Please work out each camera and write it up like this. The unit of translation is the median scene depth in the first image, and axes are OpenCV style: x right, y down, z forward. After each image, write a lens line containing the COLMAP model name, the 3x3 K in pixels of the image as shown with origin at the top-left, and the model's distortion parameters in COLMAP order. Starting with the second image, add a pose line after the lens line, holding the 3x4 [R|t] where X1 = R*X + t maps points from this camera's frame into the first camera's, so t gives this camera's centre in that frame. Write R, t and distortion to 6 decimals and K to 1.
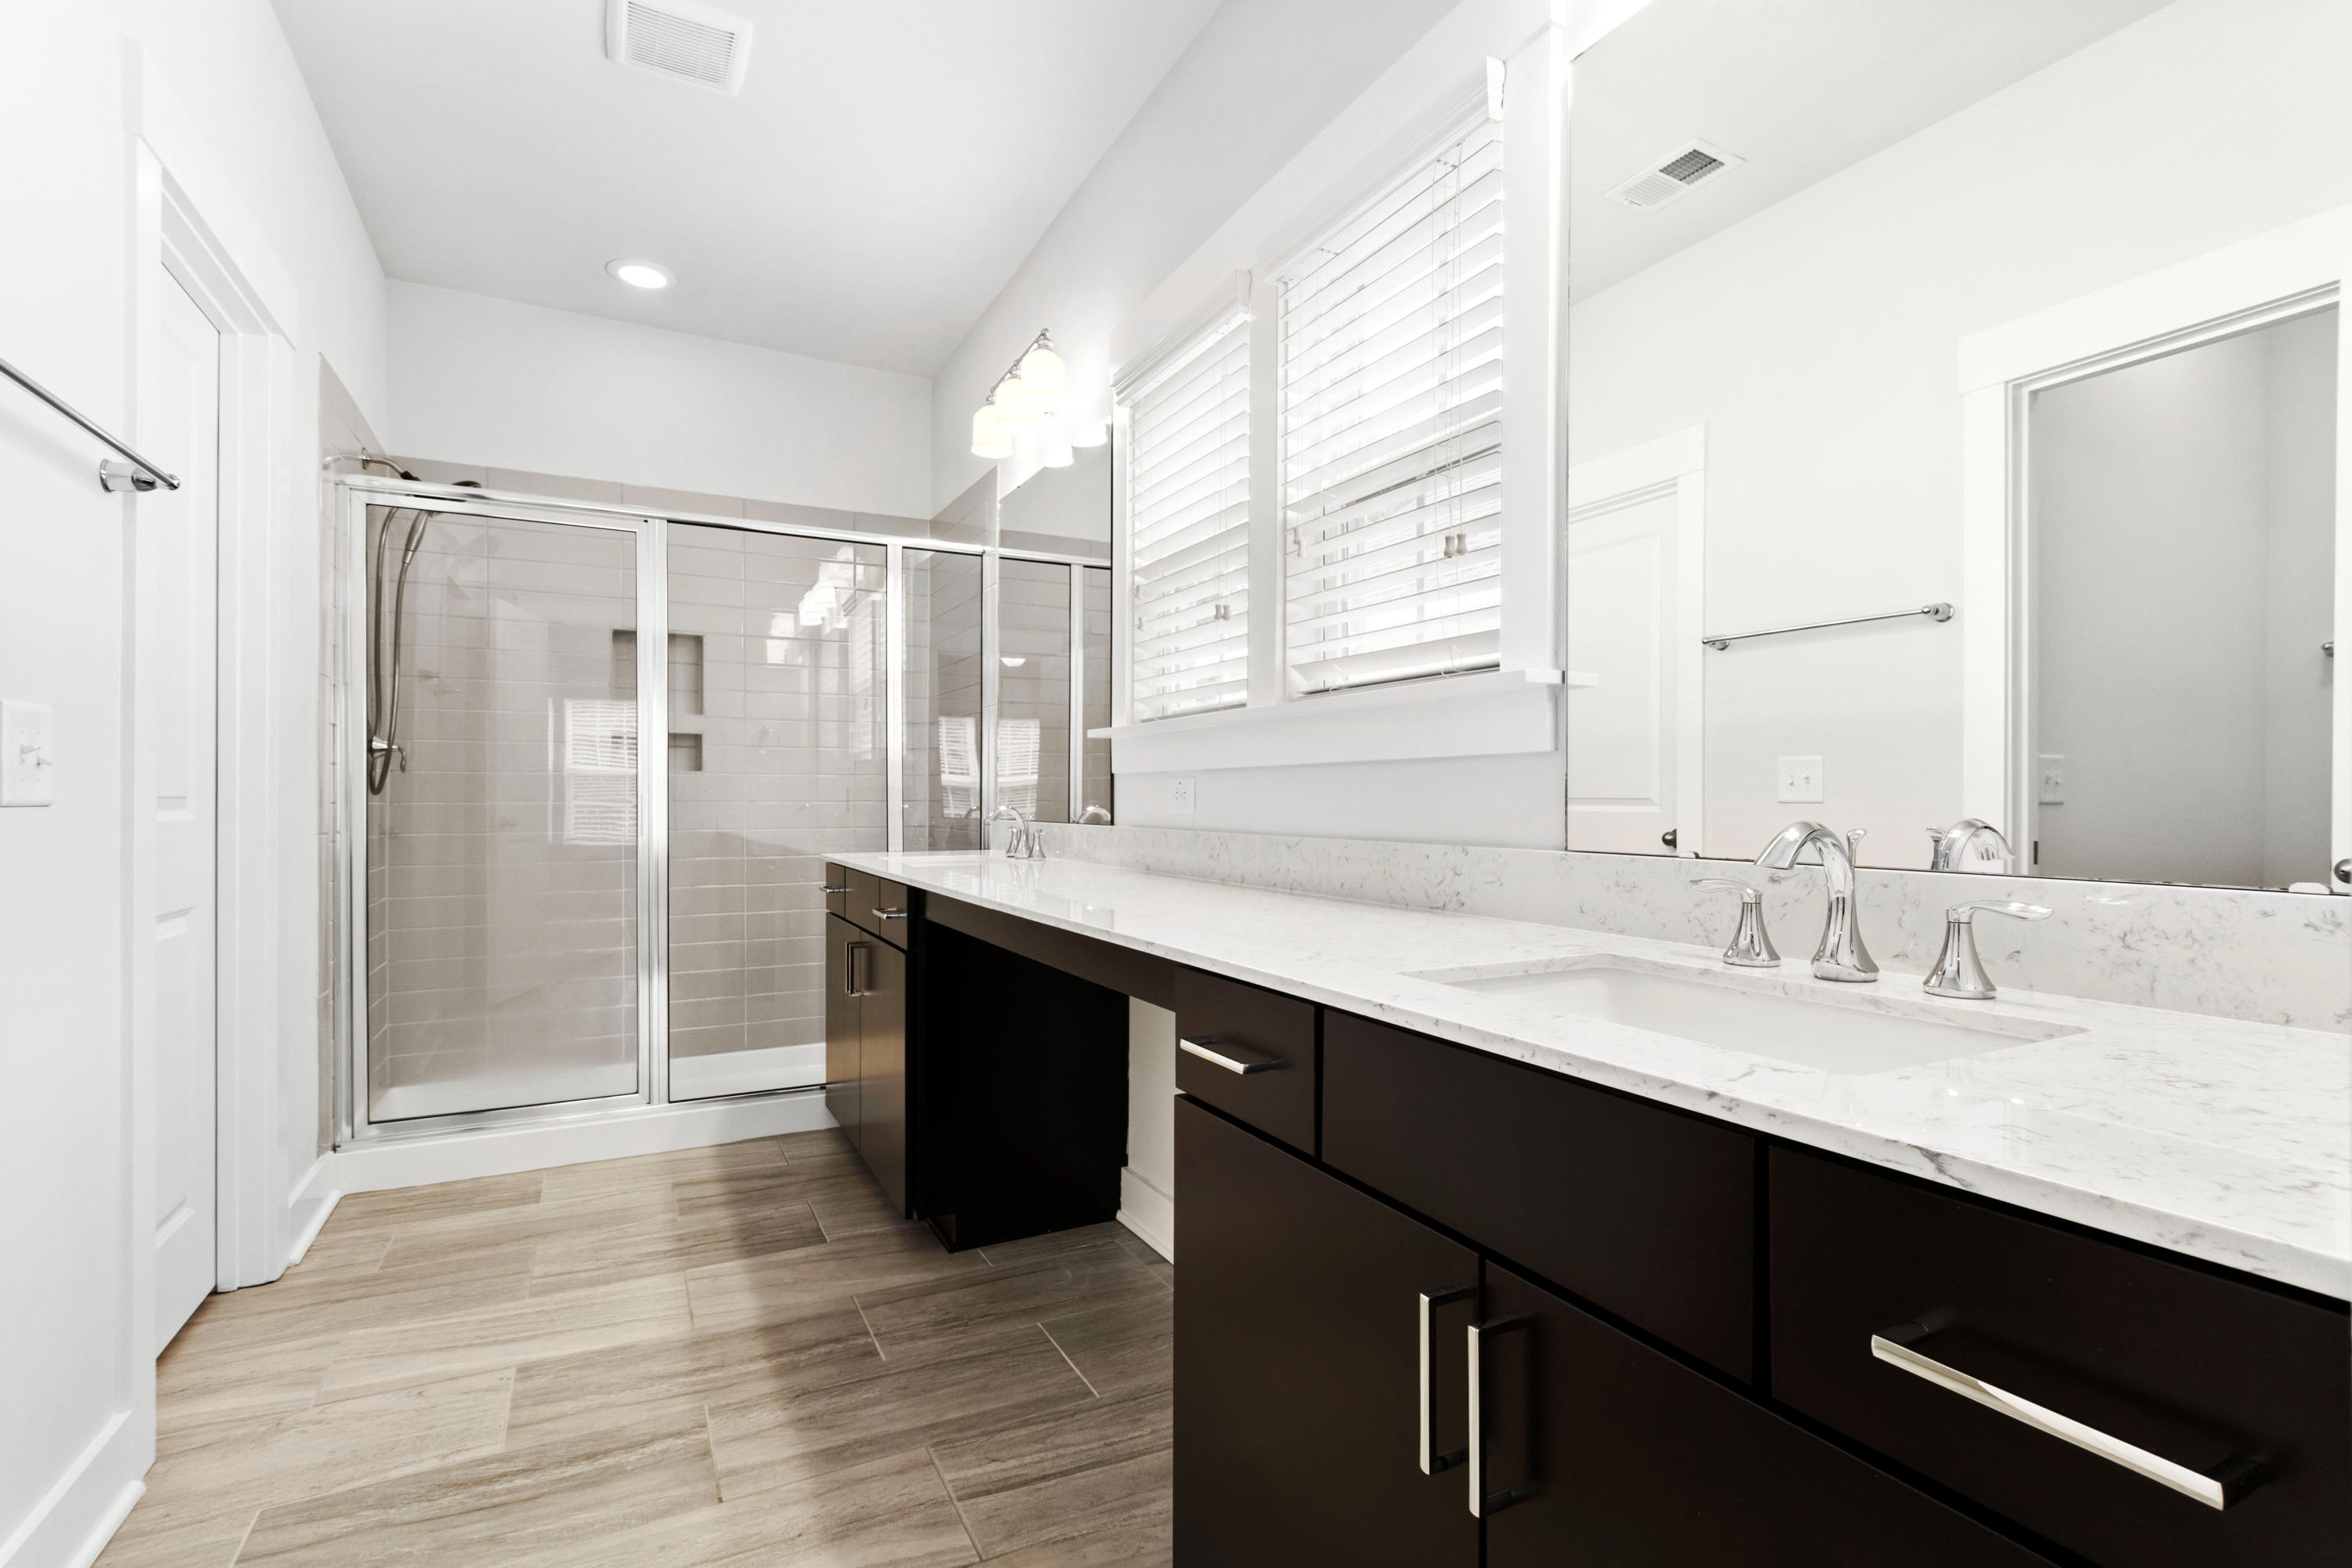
lens RADIAL K [[1075.6, 0, 1188.5], [0, 1075.6, 807.2], [0, 0, 1]] dist [-0.005863, -0.000532]
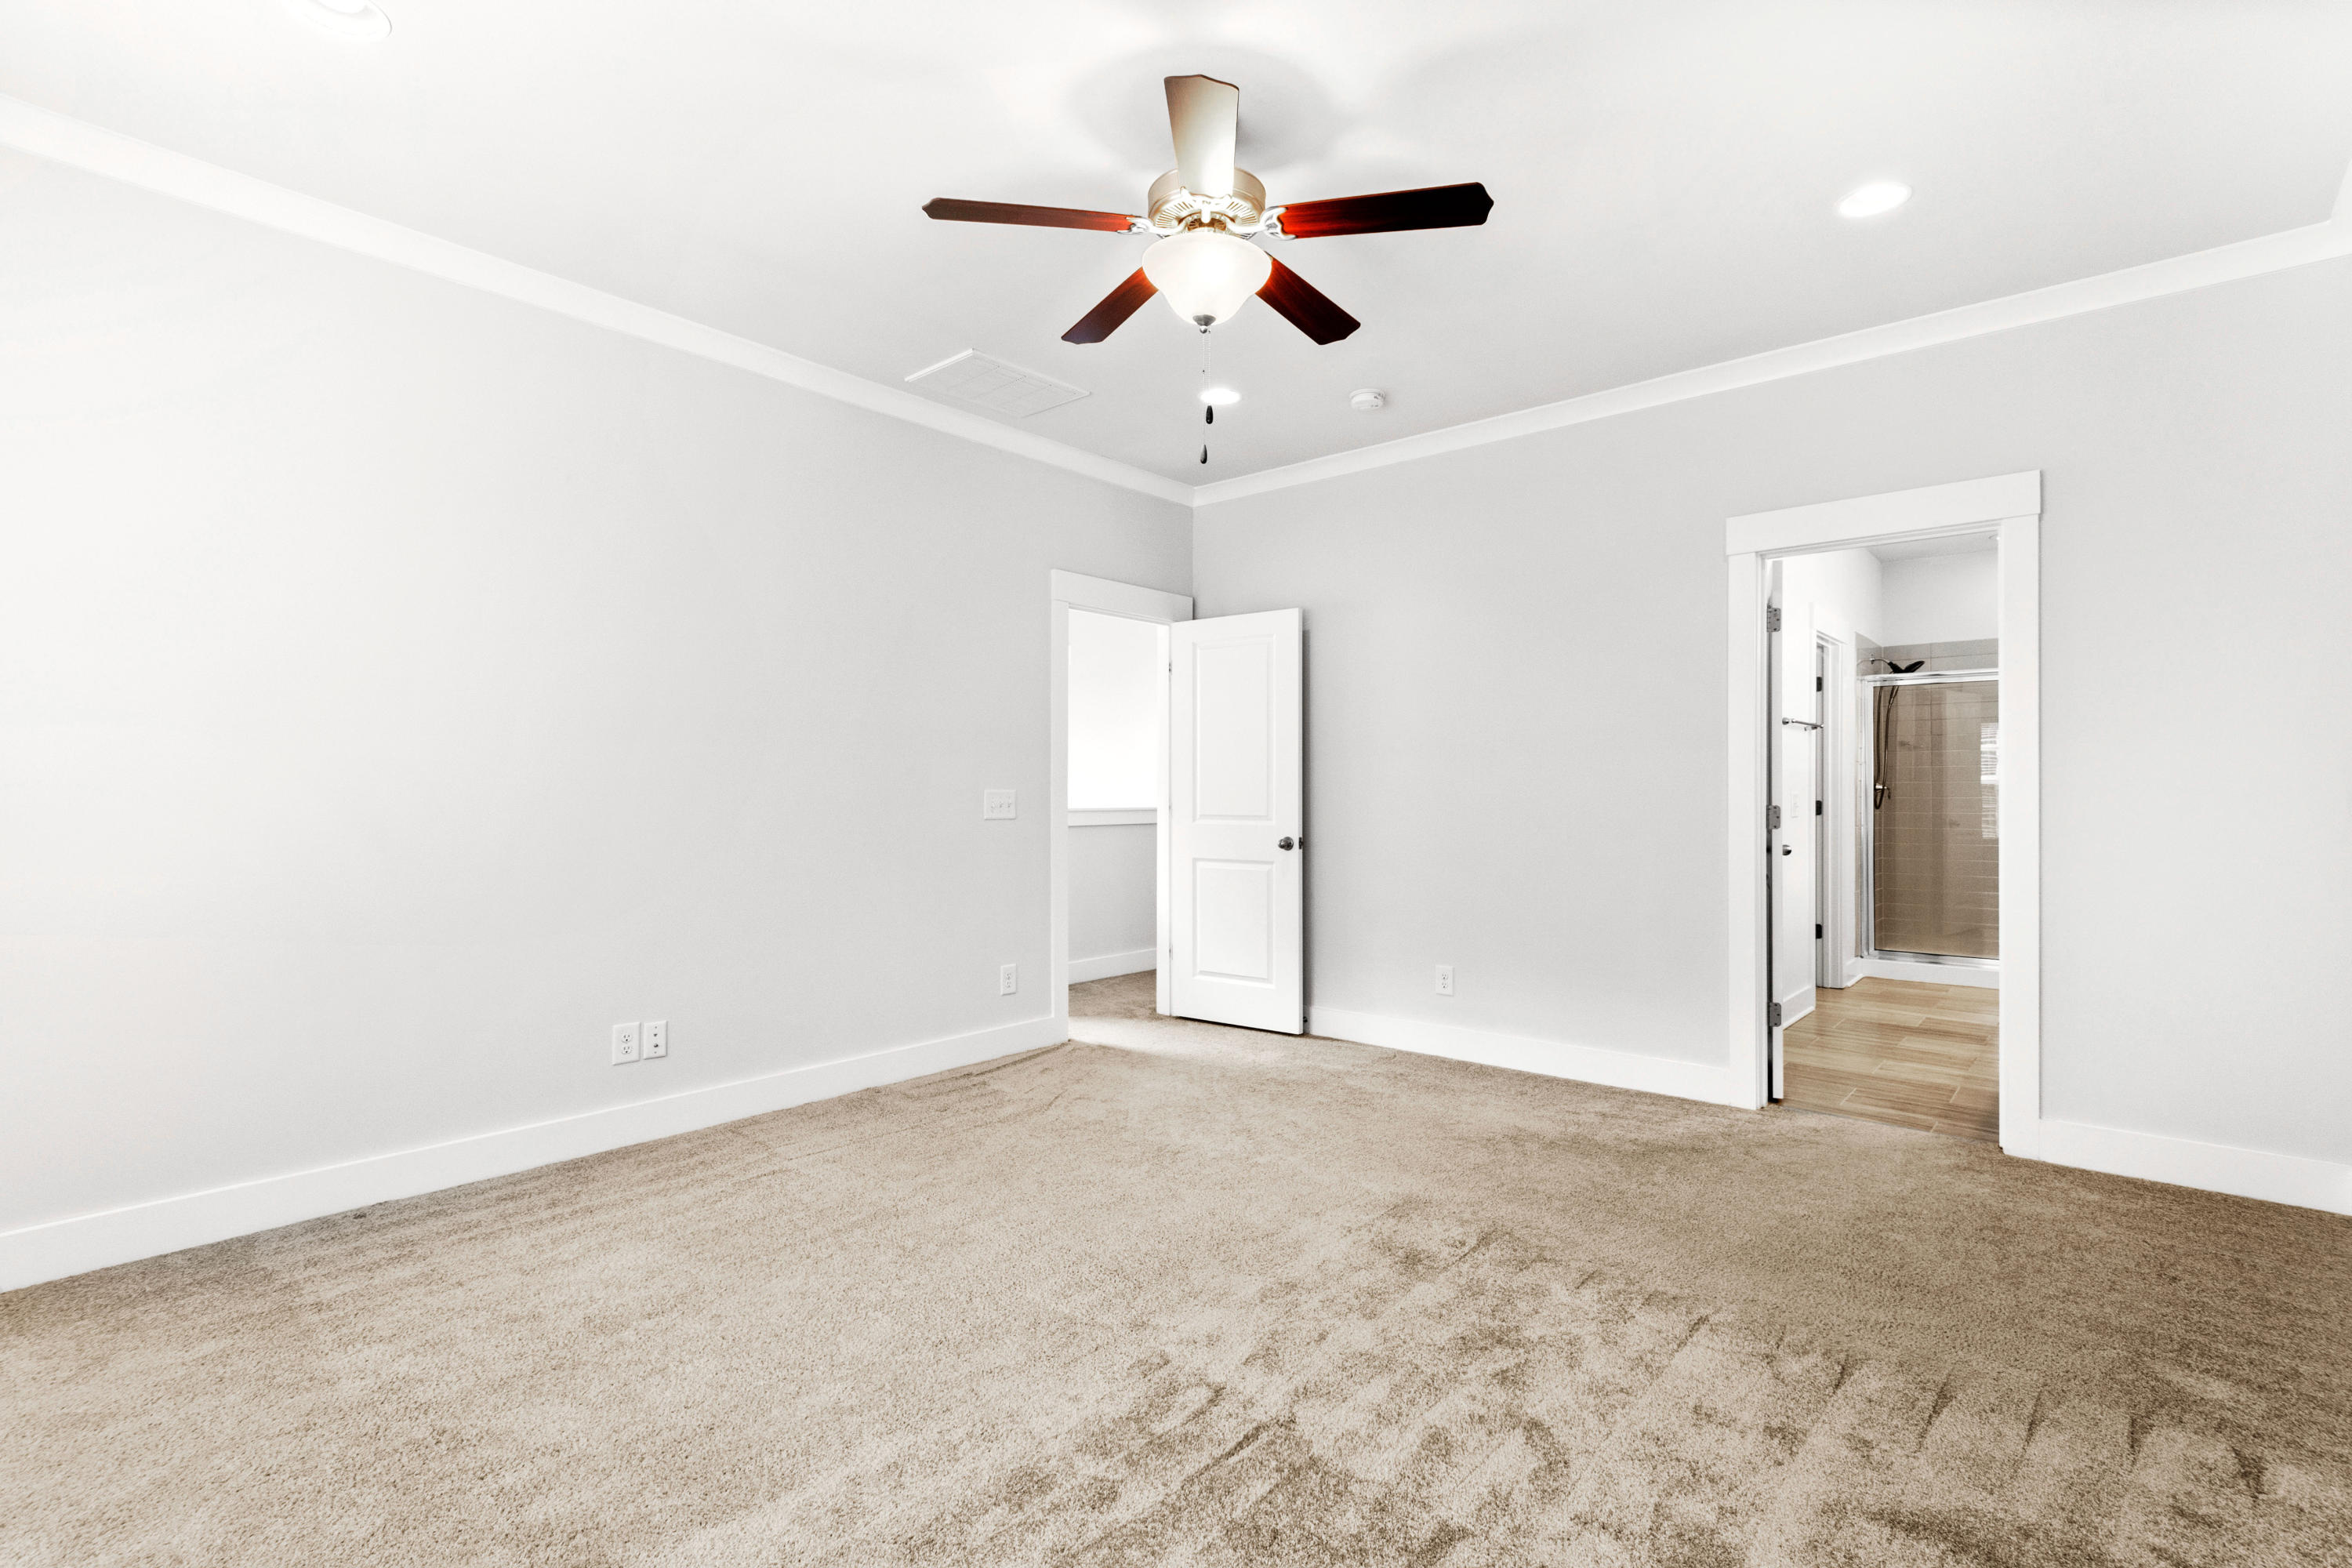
lens RADIAL K [[1075.6, 0, 1188.5], [0, 1075.6, 807.2], [0, 0, 1]] dist [-0.005863, -0.000532]
pose [[0.338494, -0.001366, -0.940968, 0.898901], [-0.002323, 0.999995, -0.002287, -0.006896], [0.940966, 0.002960, 0.338489, -1.159903]]
